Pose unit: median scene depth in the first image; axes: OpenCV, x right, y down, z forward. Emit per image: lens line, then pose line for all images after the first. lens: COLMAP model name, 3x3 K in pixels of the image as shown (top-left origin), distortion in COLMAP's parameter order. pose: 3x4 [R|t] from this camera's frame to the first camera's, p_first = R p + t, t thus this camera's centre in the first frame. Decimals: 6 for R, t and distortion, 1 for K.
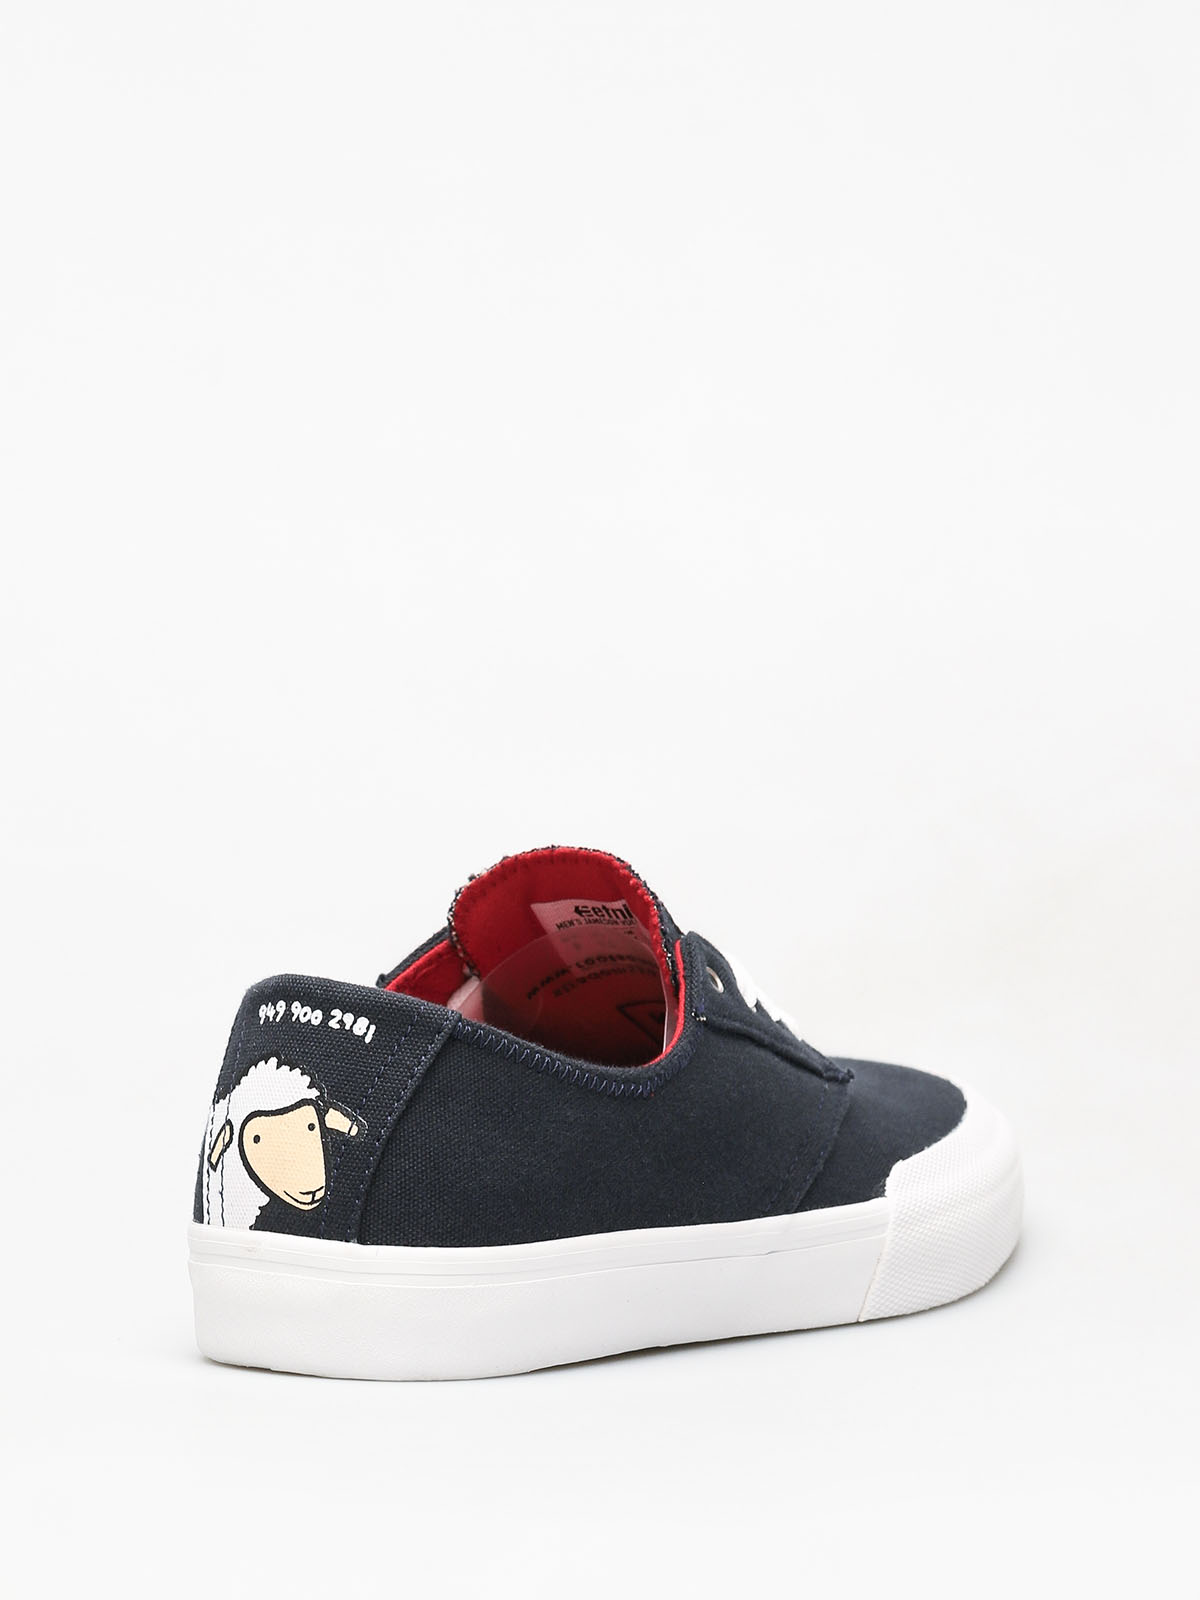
lens RADIAL K [[6500.9, 0, 599.8], [0, 6500.9, 802.4], [0, 0, 1]] dist [0.214895, 0.000000]
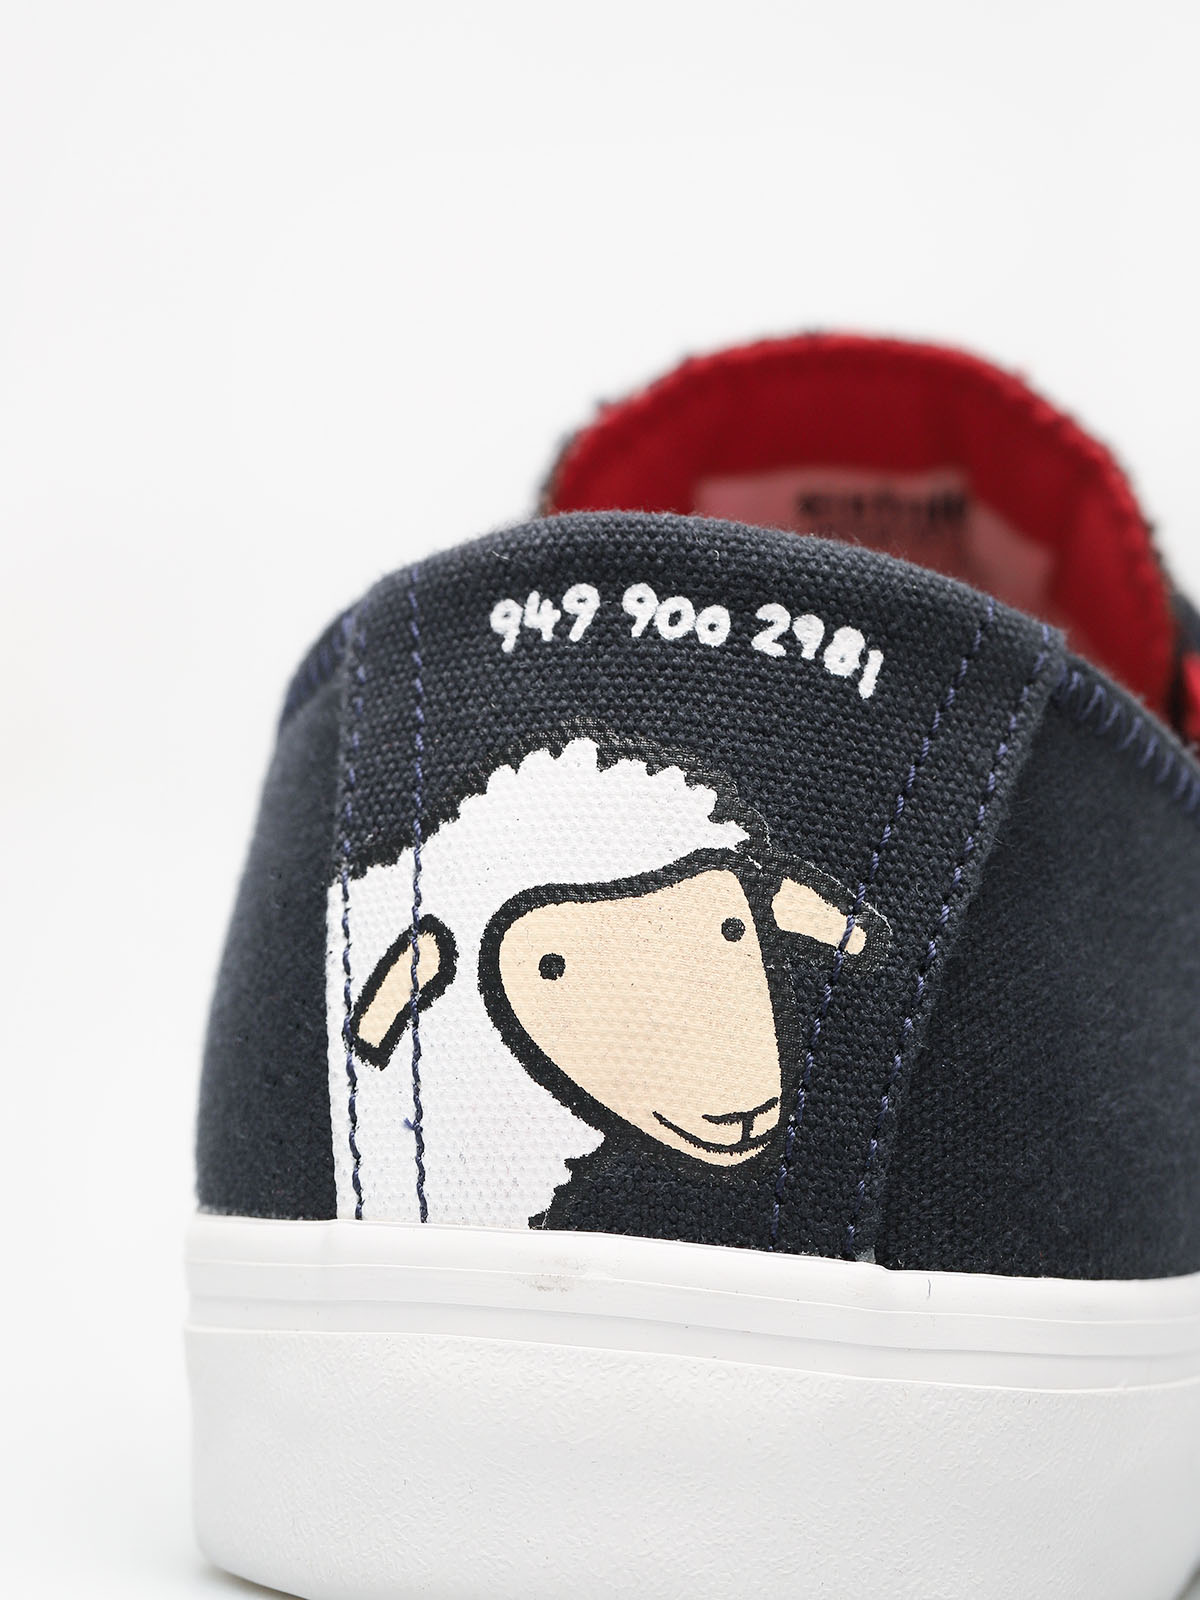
lens RADIAL K [[6500.9, 0, 599.8], [0, 6500.9, 795.1], [0, 0, 1]] dist [0.214895, 0.000000]
pose [[0.925595, 0.032946, 0.377078, -0.181878], [-0.012872, 0.998368, -0.055633, 0.061959], [-0.378296, 0.046640, 0.924509, 0.678615]]
